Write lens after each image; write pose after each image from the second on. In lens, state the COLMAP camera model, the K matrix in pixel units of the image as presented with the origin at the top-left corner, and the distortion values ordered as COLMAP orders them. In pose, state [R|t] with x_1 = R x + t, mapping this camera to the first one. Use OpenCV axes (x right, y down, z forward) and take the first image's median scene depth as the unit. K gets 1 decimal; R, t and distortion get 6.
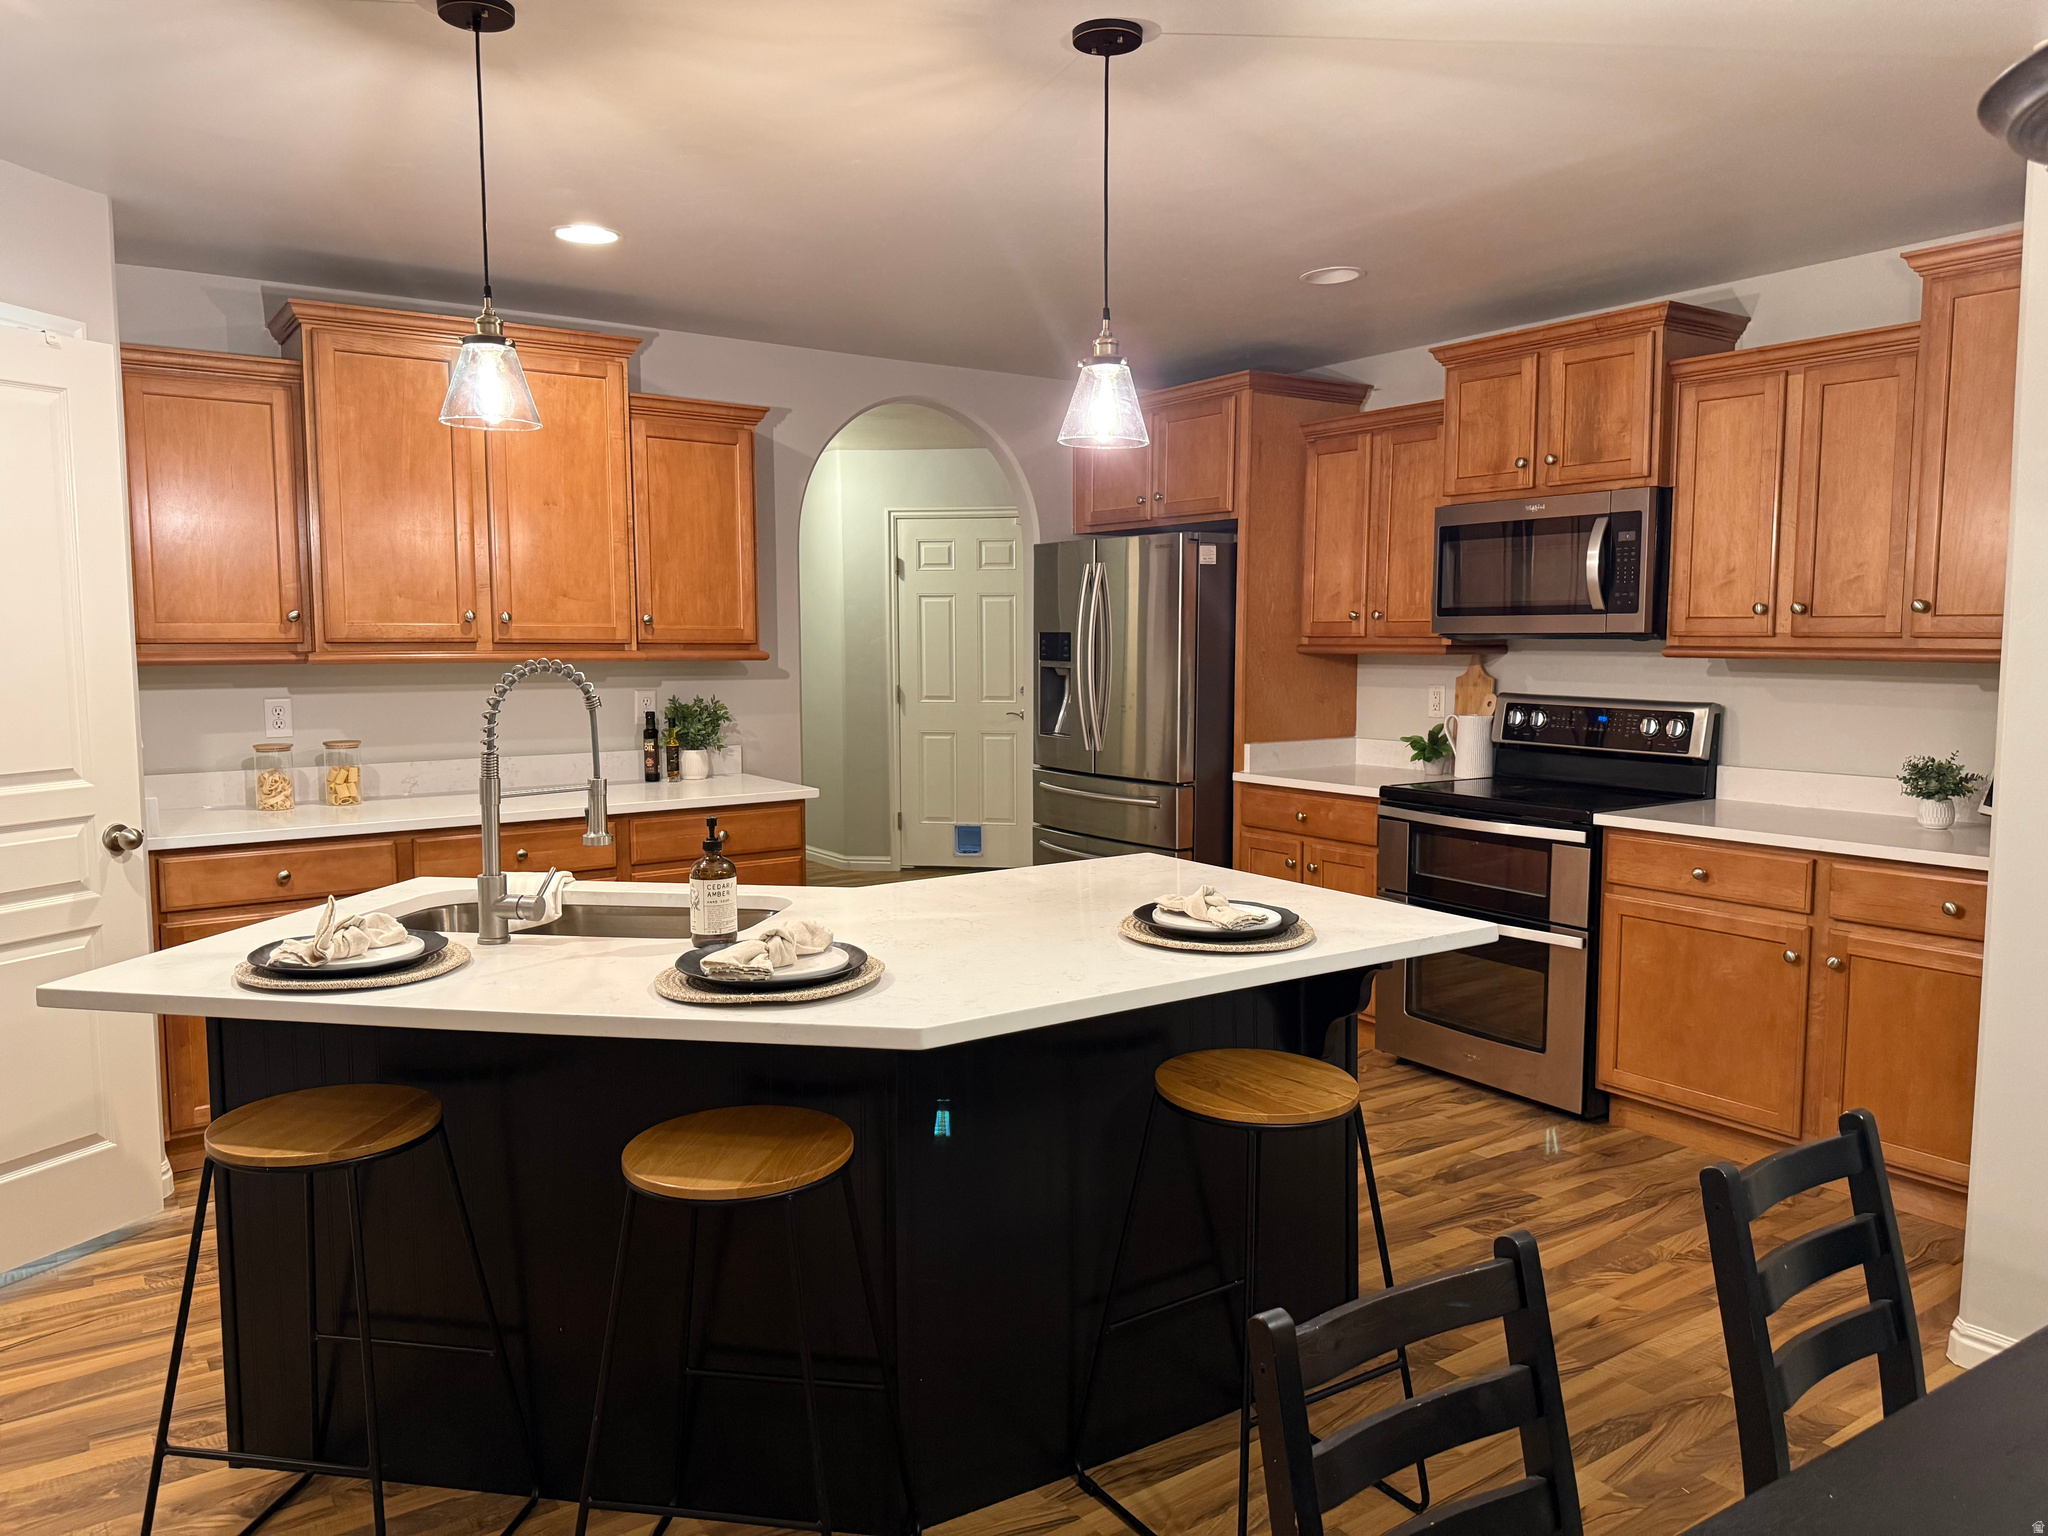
lens RADIAL K [[1449.1, 0, 1045.7], [0, 1449.1, 782.6], [0, 0, 1]] dist [0.074054, -0.102196]
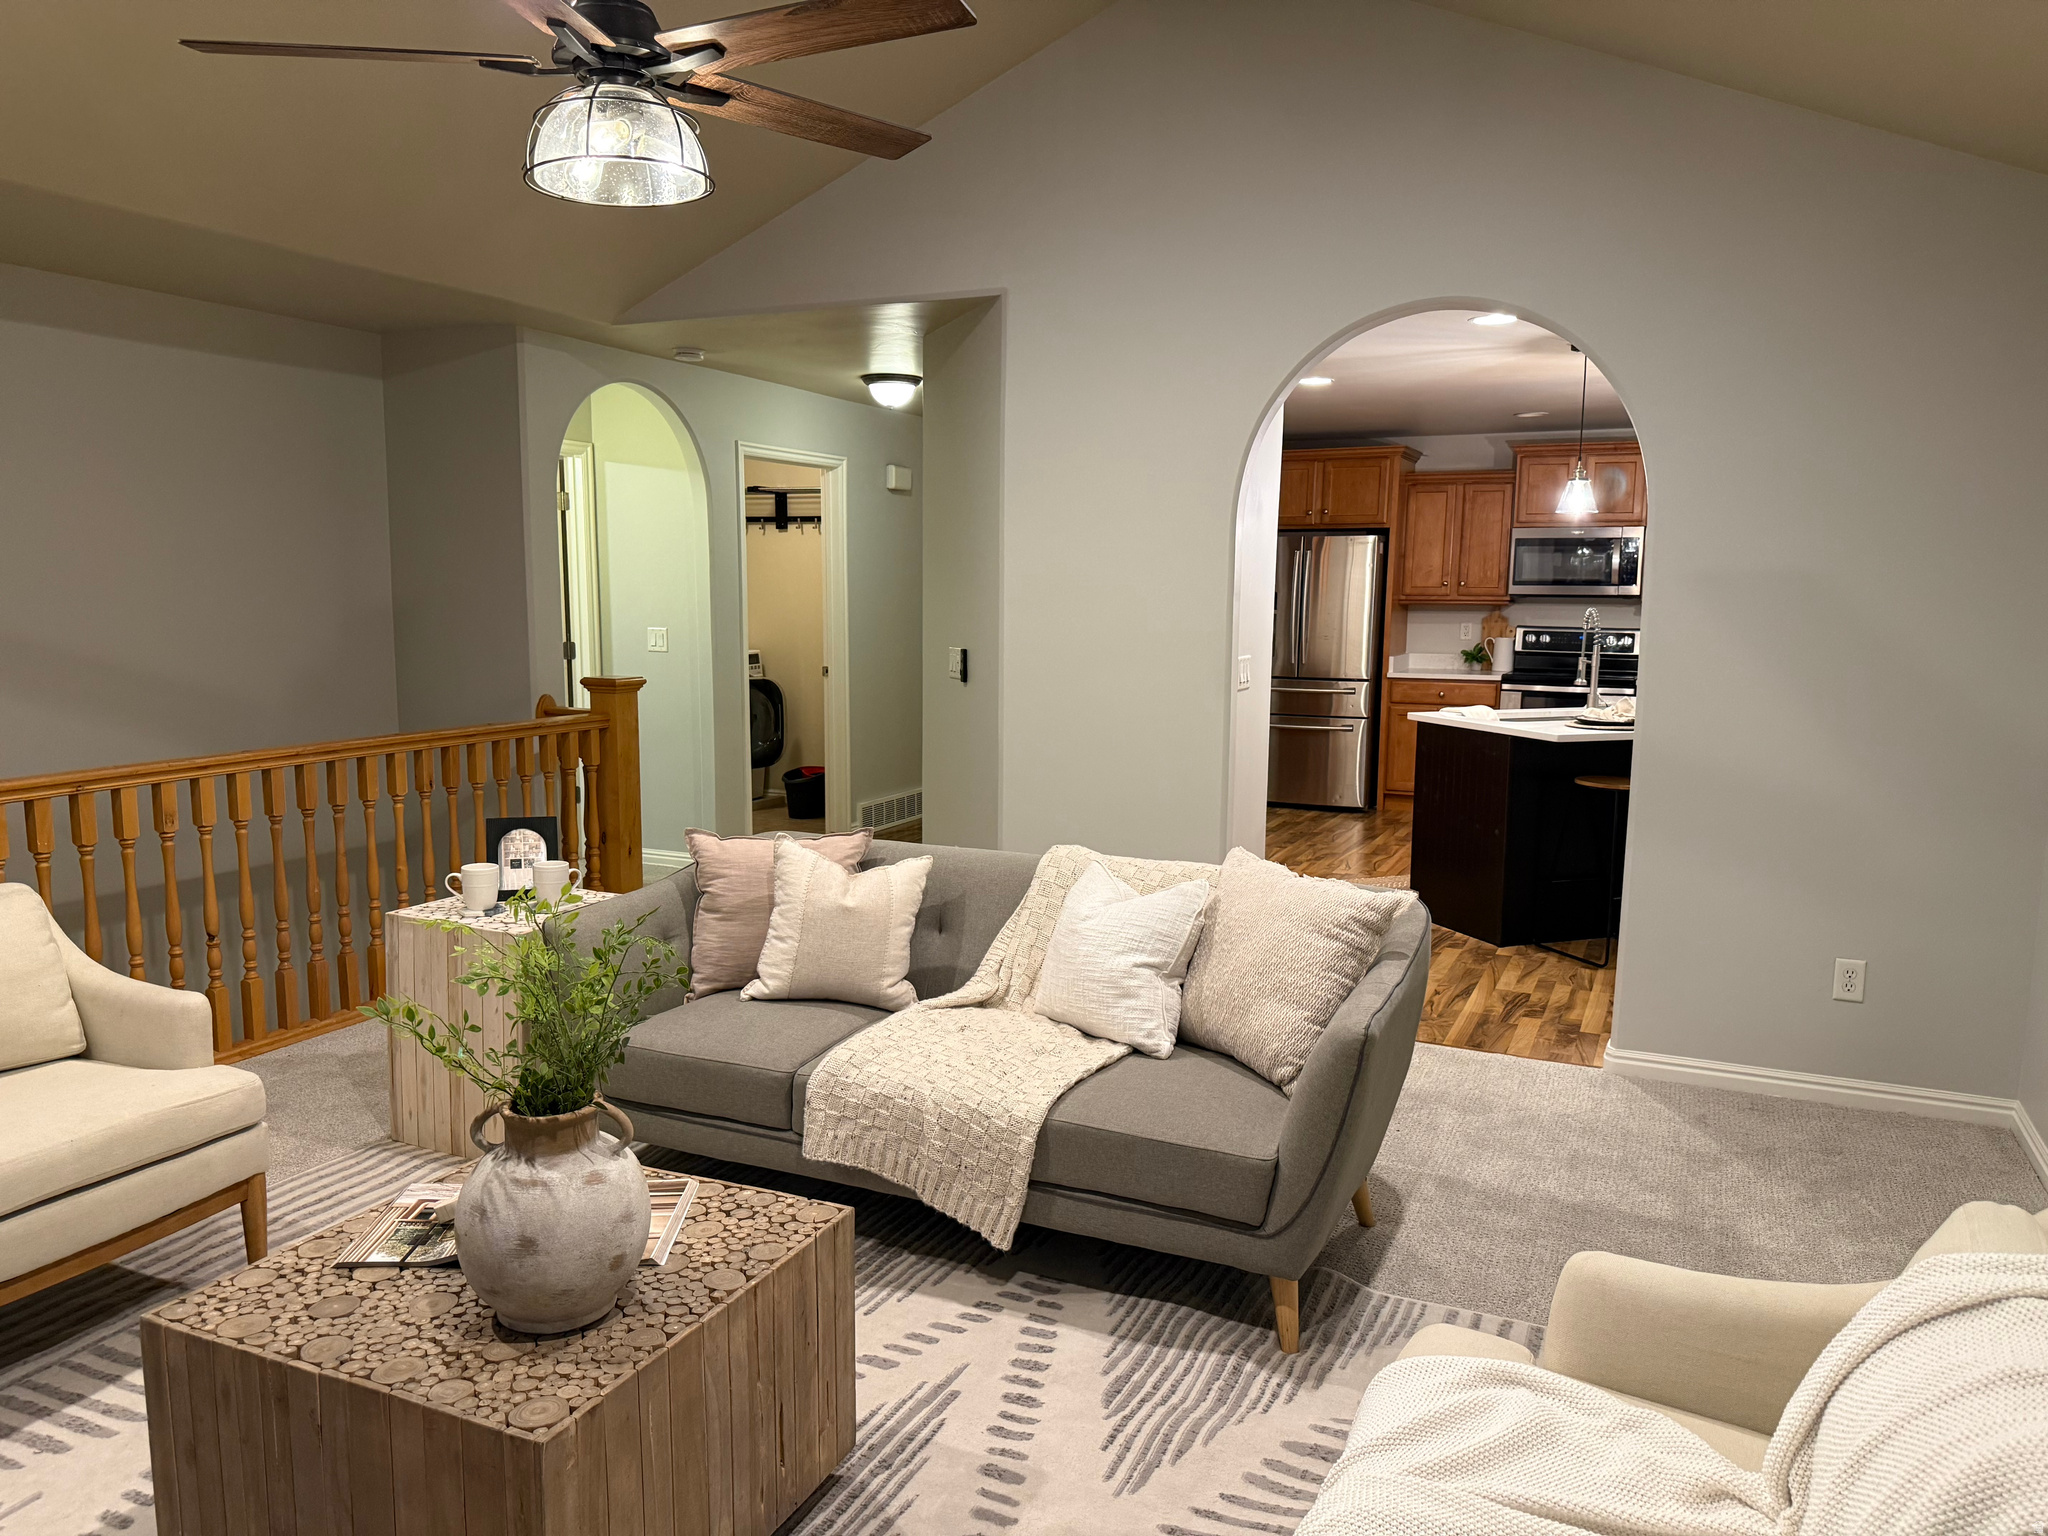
lens RADIAL K [[1449.1, 0, 1015.7], [0, 1449.1, 776.2], [0, 0, 1]] dist [0.074054, -0.102196]
pose [[0.851579, -0.061370, 0.520622, -1.154906], [0.041175, 0.997886, 0.050278, 0.011339], [-0.522607, -0.021379, 0.852305, -0.267332]]
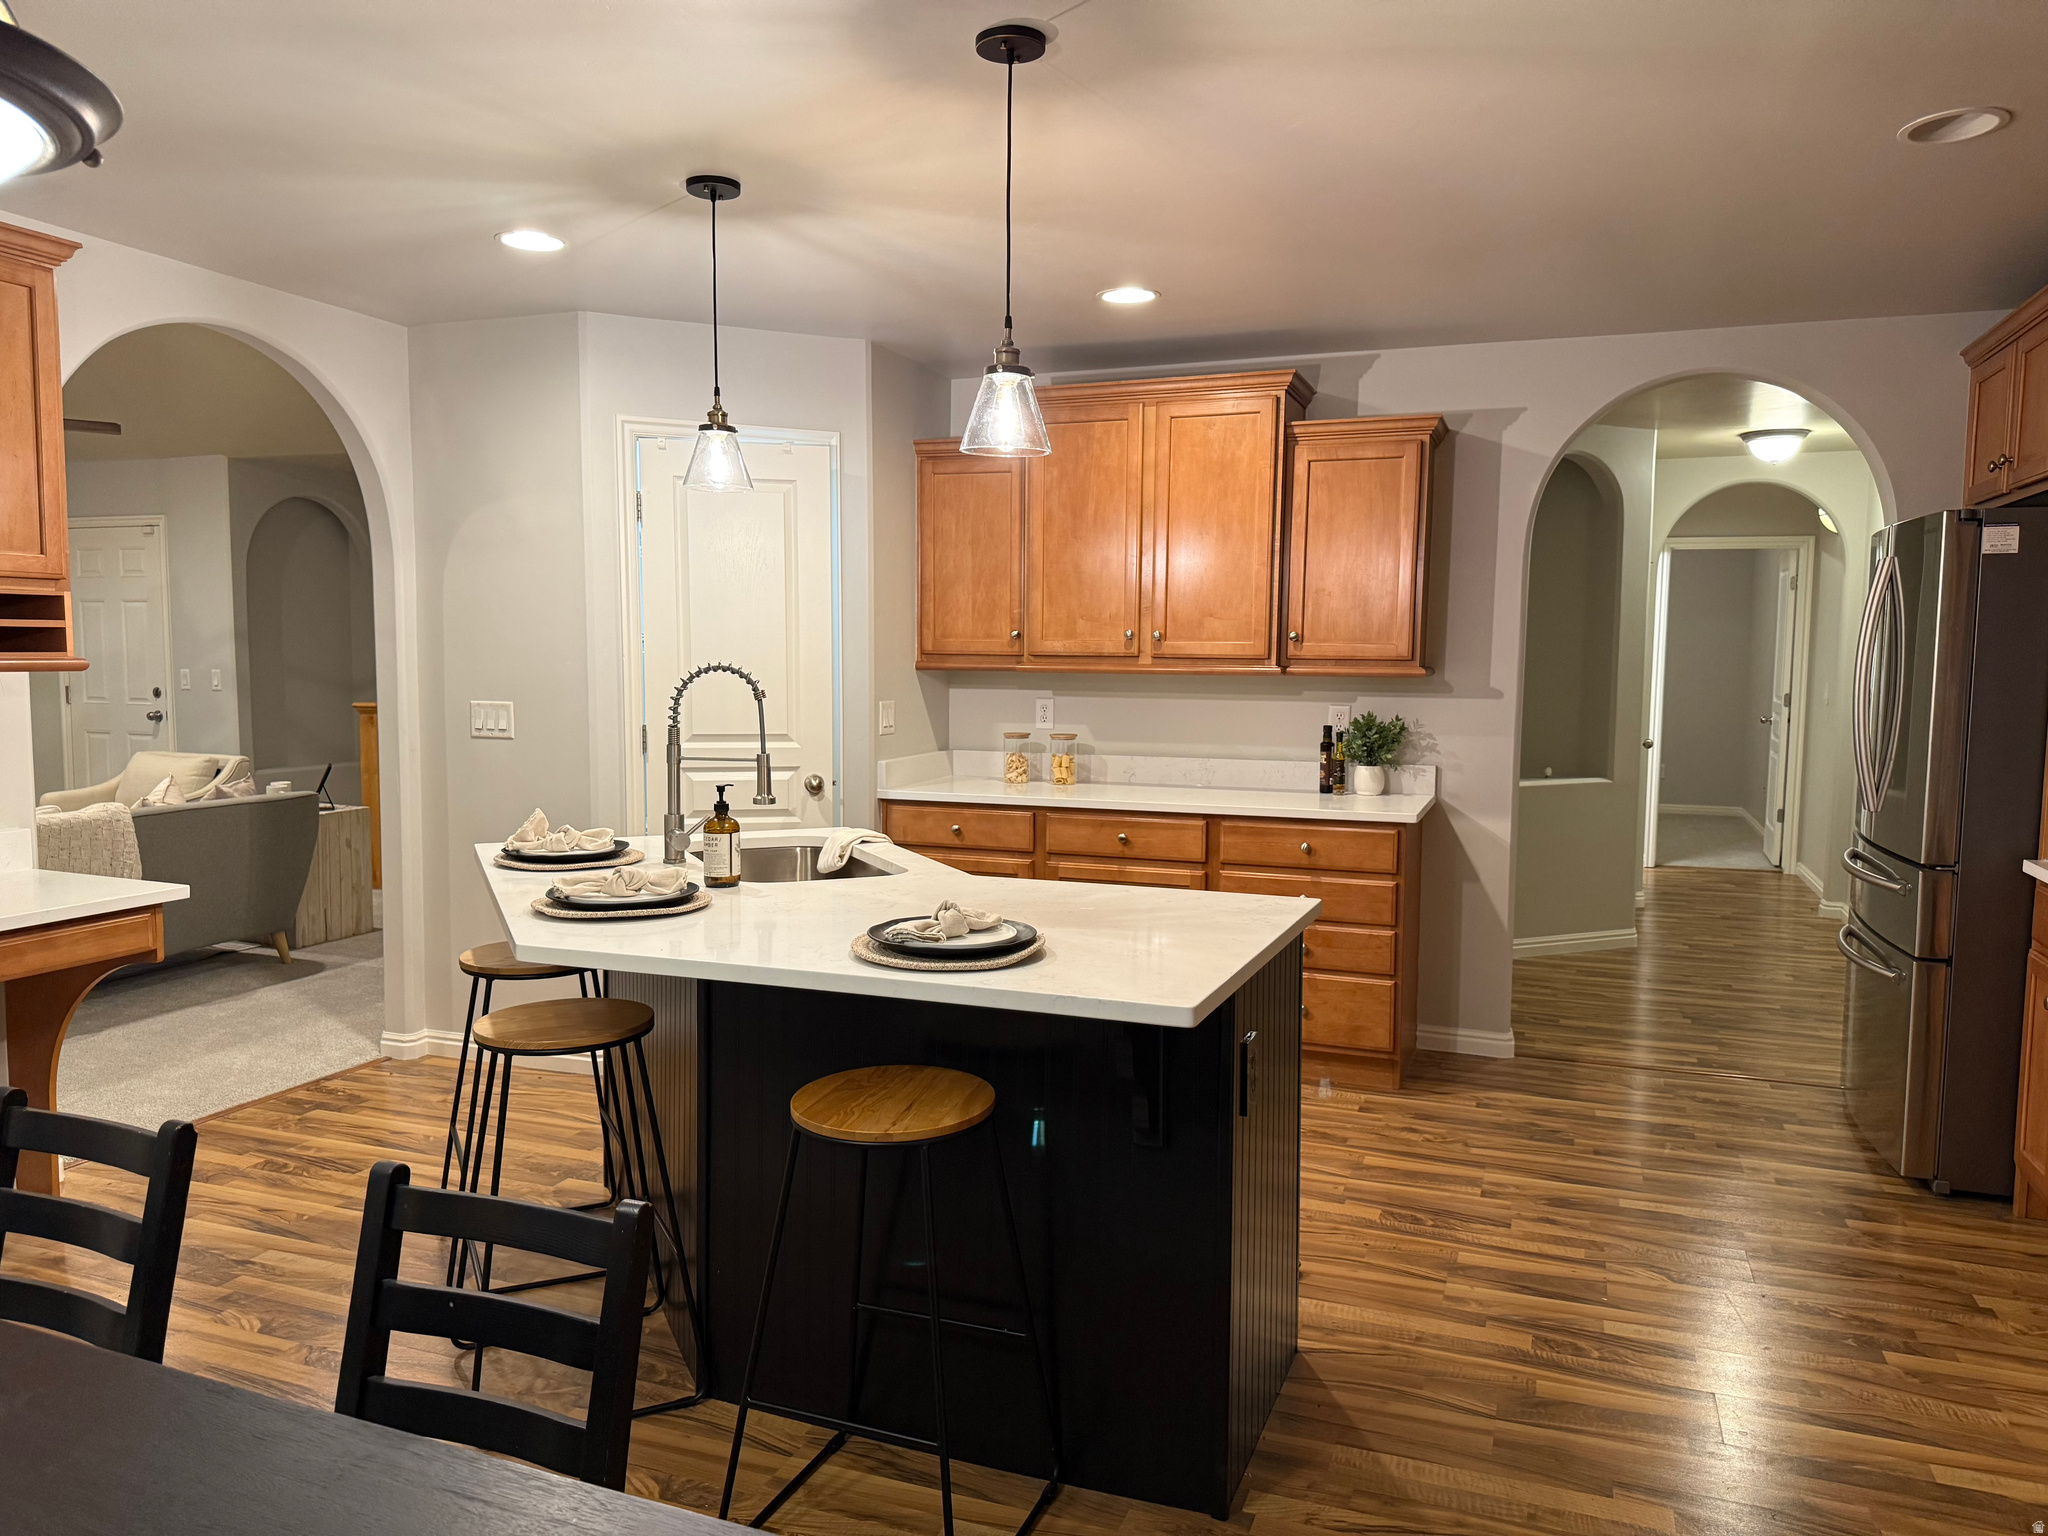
lens RADIAL K [[1449.1, 0, 1019.8], [0, 1449.1, 790.0], [0, 0, 1]] dist [0.074054, -0.102196]
pose [[0.556010, 0.086207, -0.826693, 0.560089], [-0.096791, 0.994555, 0.038612, -0.026299], [0.825521, 0.058548, 0.561326, 0.290861]]
